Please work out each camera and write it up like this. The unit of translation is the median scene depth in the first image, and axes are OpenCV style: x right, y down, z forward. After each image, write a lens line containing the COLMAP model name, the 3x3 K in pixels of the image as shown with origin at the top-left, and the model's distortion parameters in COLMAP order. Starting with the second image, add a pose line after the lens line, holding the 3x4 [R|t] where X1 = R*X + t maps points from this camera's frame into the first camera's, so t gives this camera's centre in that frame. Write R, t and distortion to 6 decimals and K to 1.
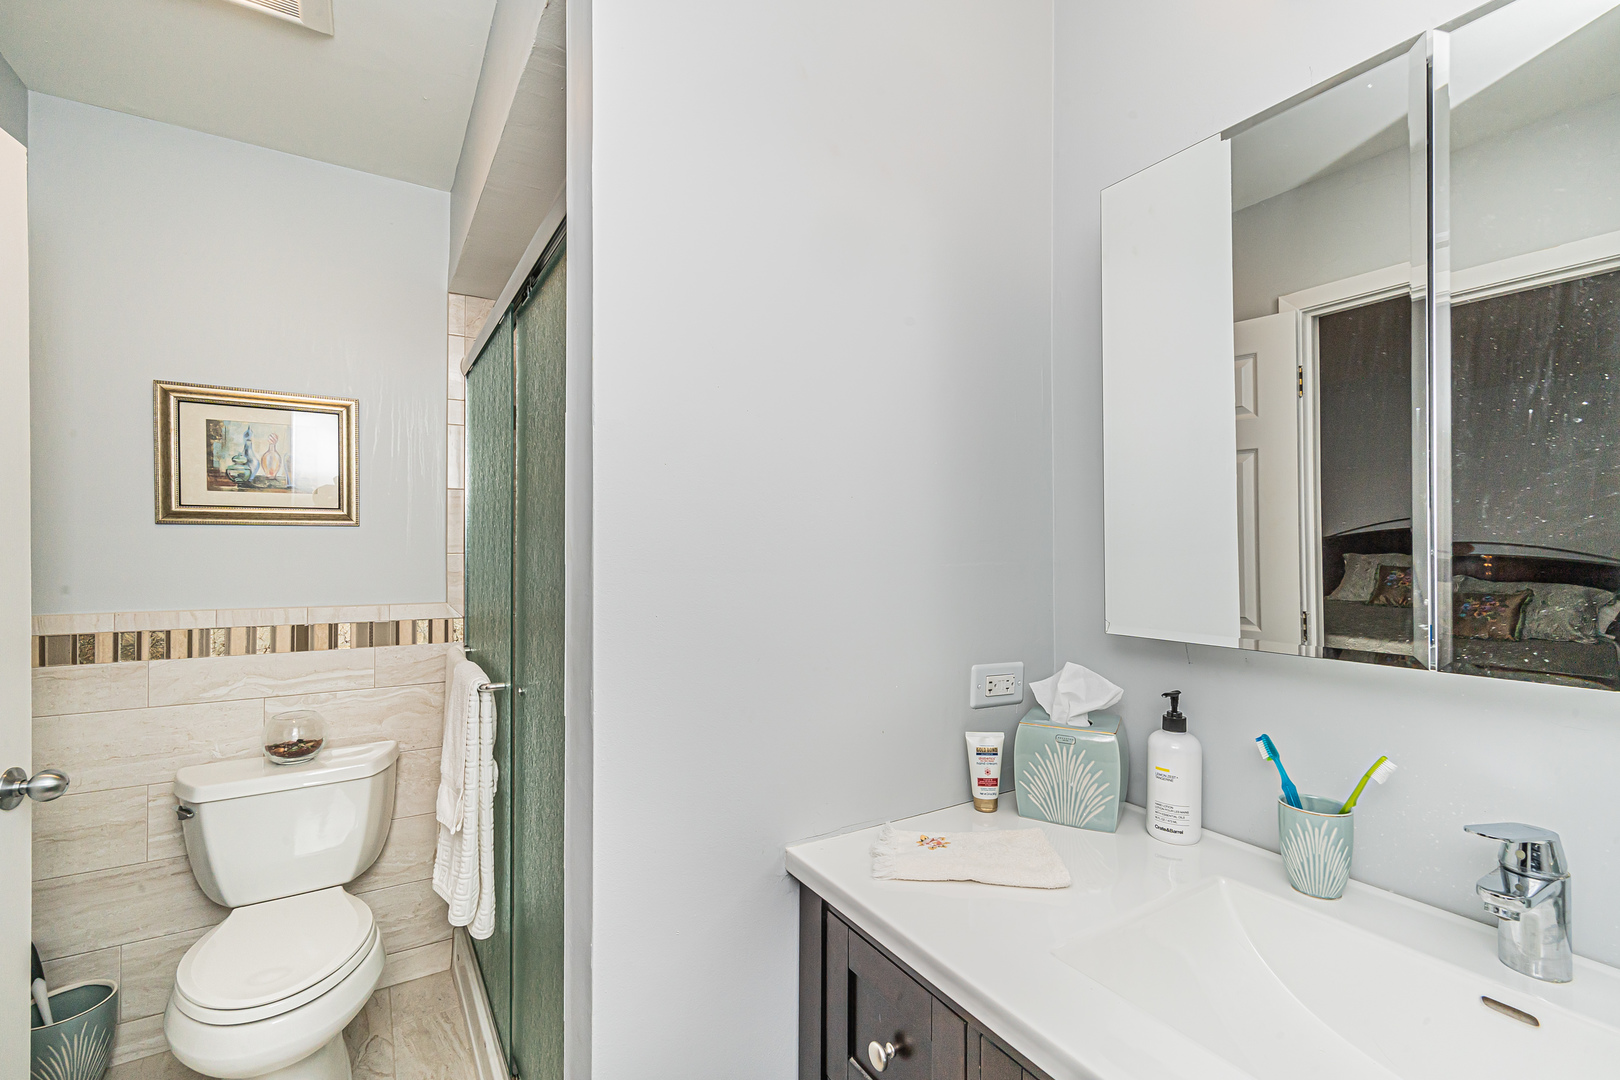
lens RADIAL K [[697.8, 0, 802.1], [0, 697.8, 533.6], [0, 0, 1]] dist [0.000201, 0.000257]
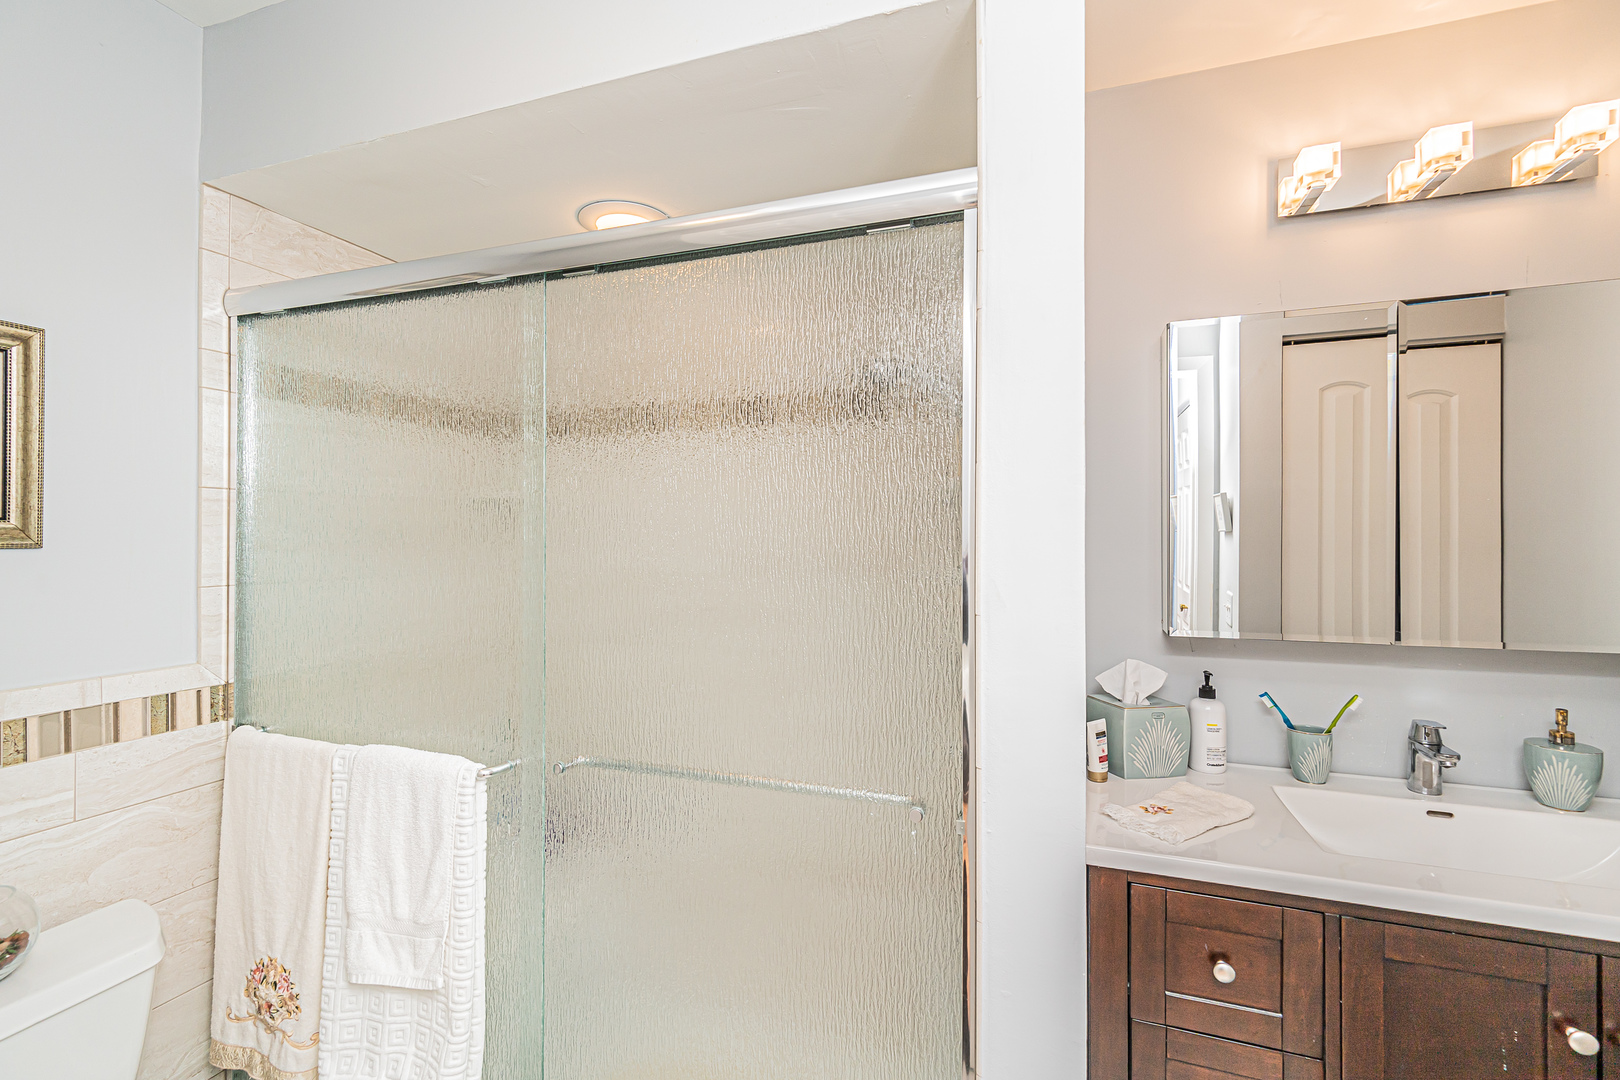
lens RADIAL K [[697.8, 0, 802.1], [0, 697.8, 533.6], [0, 0, 1]] dist [0.000201, 0.000257]
pose [[0.795454, 0.002179, 0.606010, -0.956512], [-0.008892, 0.999928, 0.008076, -0.065161], [-0.605949, -0.011812, 0.795416, 0.315154]]
